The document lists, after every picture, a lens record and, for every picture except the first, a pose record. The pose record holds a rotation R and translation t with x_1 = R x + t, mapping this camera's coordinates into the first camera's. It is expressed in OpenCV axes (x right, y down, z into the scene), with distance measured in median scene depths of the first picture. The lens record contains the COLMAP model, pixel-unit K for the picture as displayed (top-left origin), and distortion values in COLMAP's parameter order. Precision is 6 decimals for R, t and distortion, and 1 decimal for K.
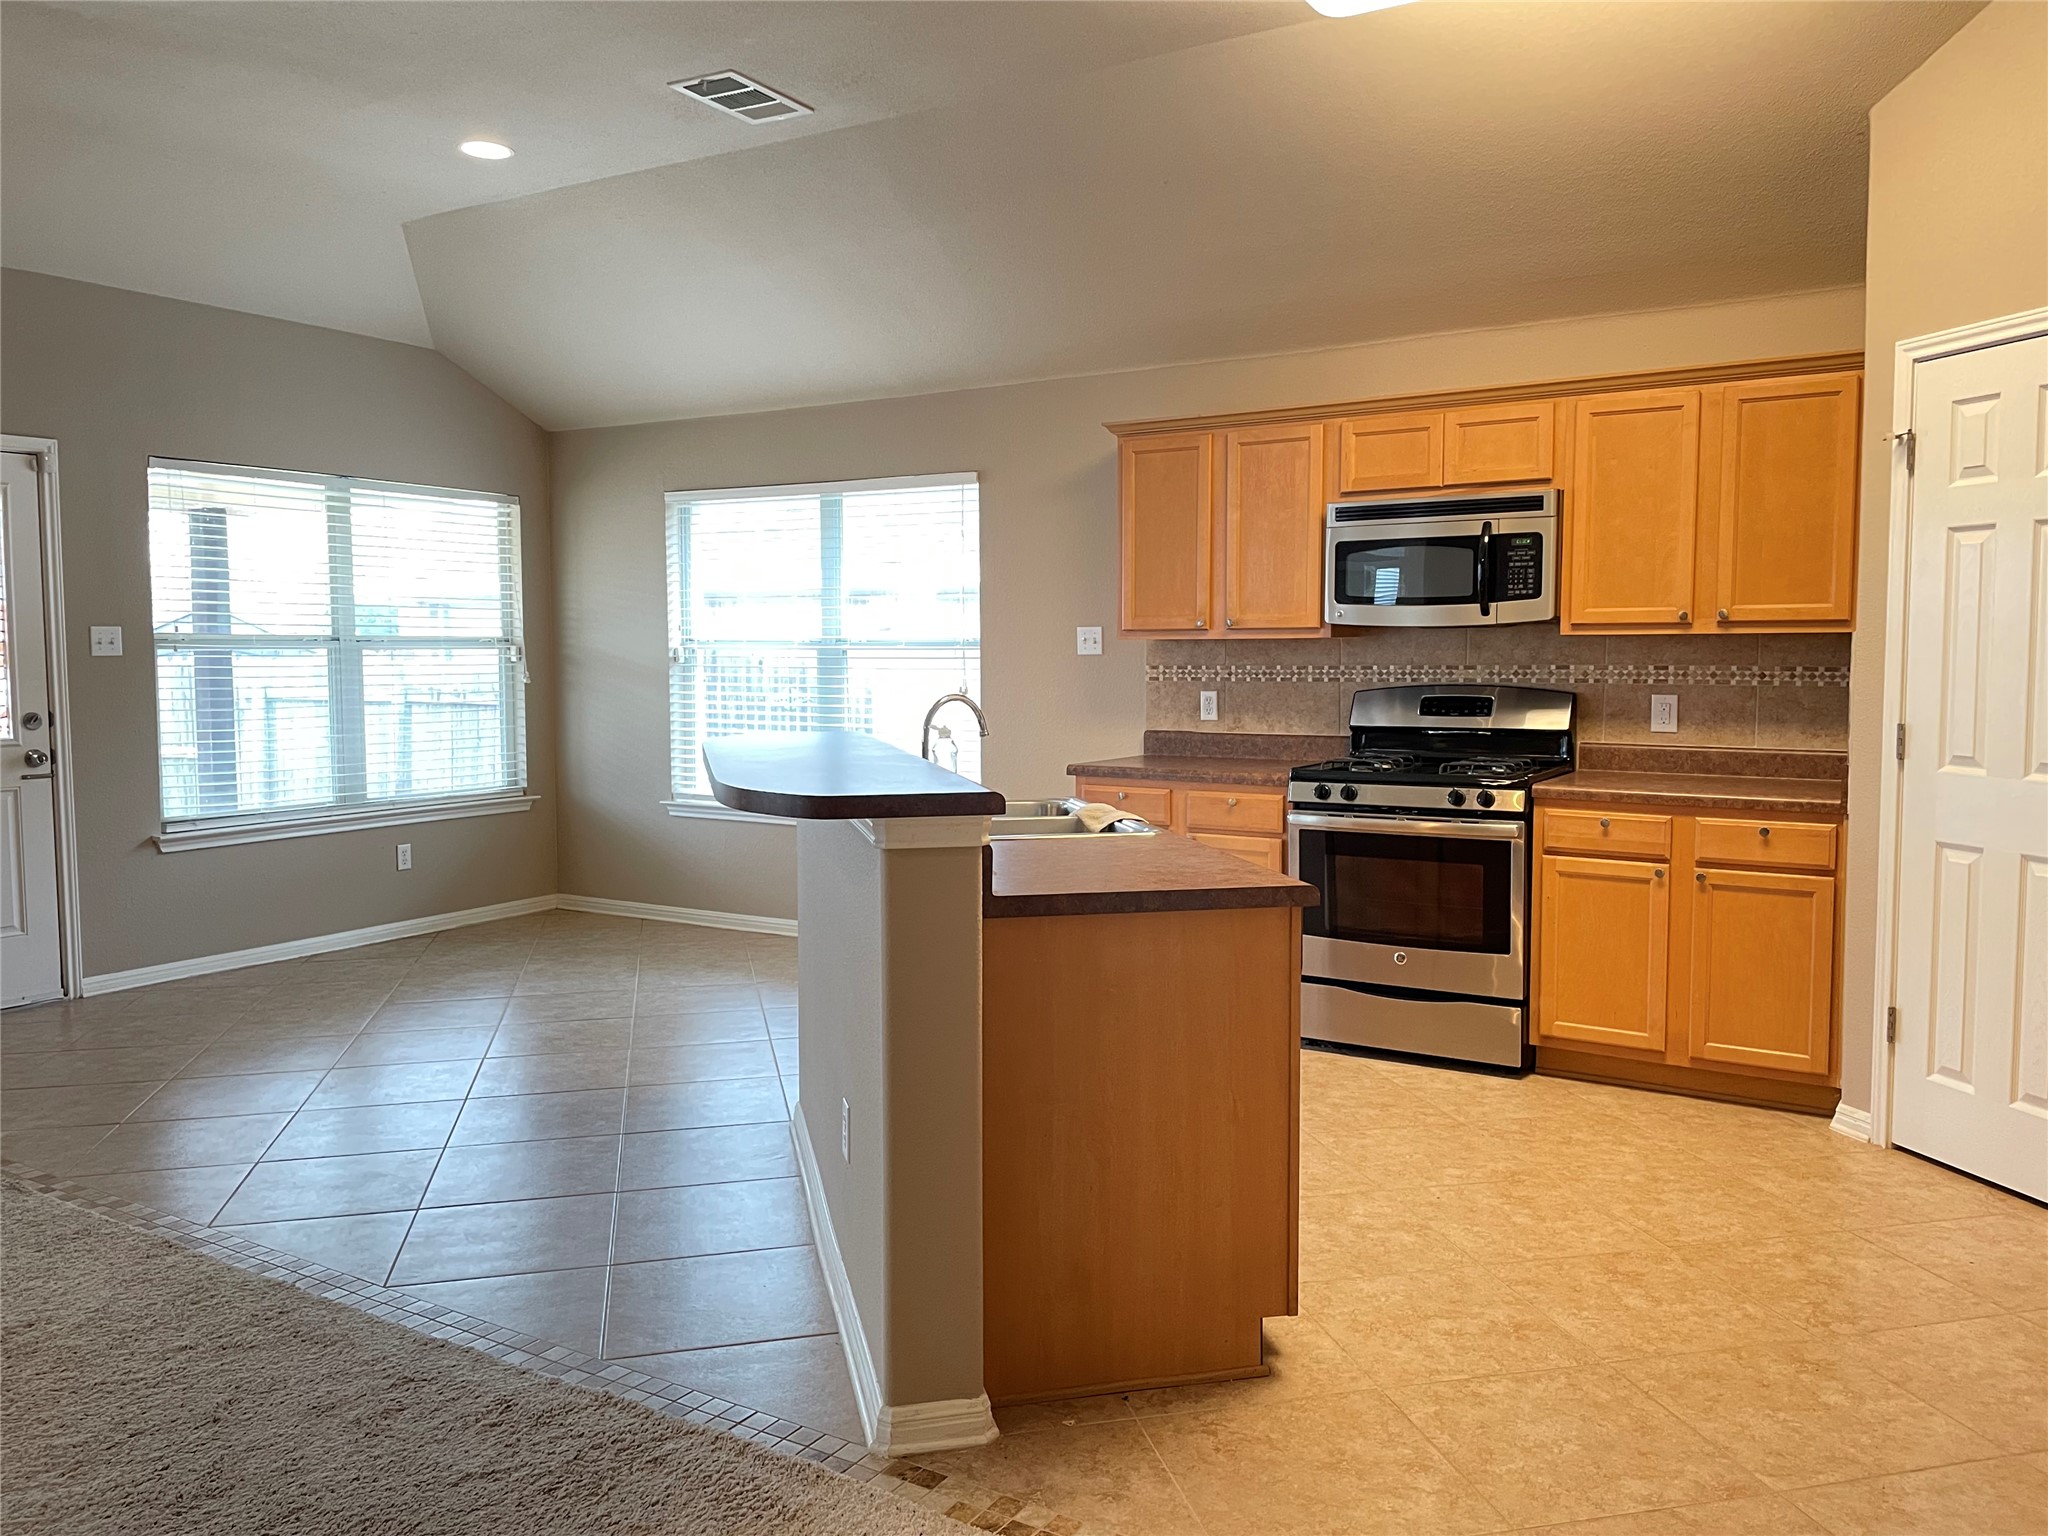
lens RADIAL K [[1552.8, 0, 1037.3], [0, 1552.8, 761.2], [0, 0, 1]] dist [0.083173, -0.103932]
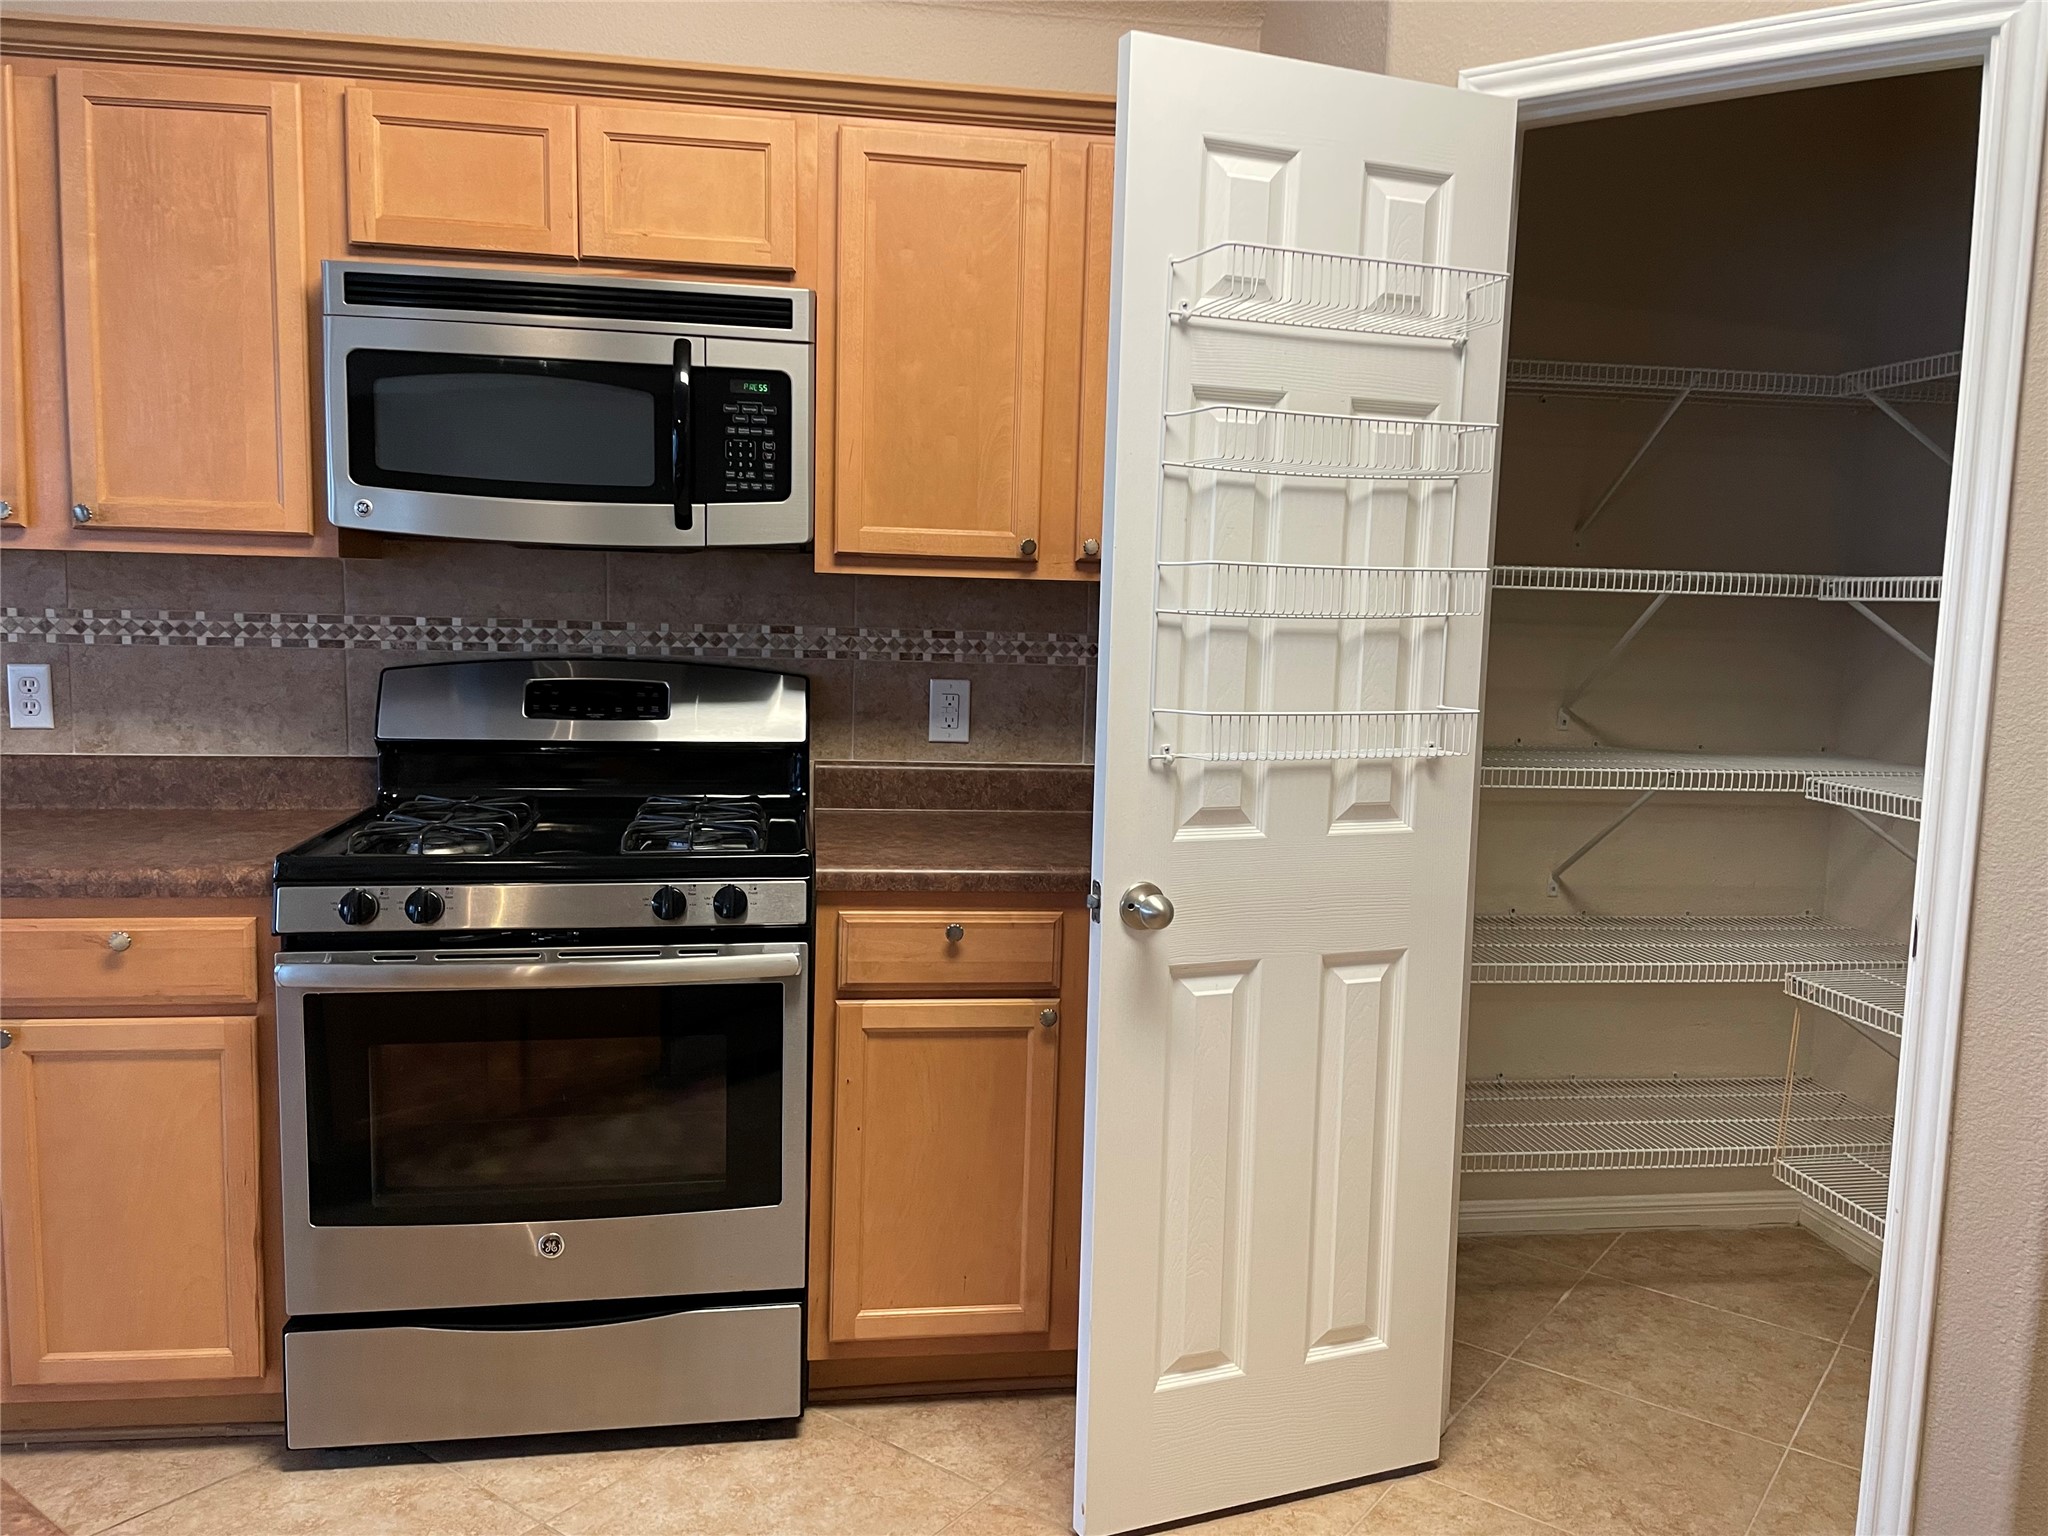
lens RADIAL K [[1552.8, 0, 1049.2], [0, 1552.8, 768.4], [0, 0, 1]] dist [0.083173, -0.103932]
pose [[0.764722, -0.046441, 0.642685, 0.044741], [0.017248, 0.998517, 0.051631, -0.036894], [-0.644130, -0.028399, 0.764389, 0.500317]]
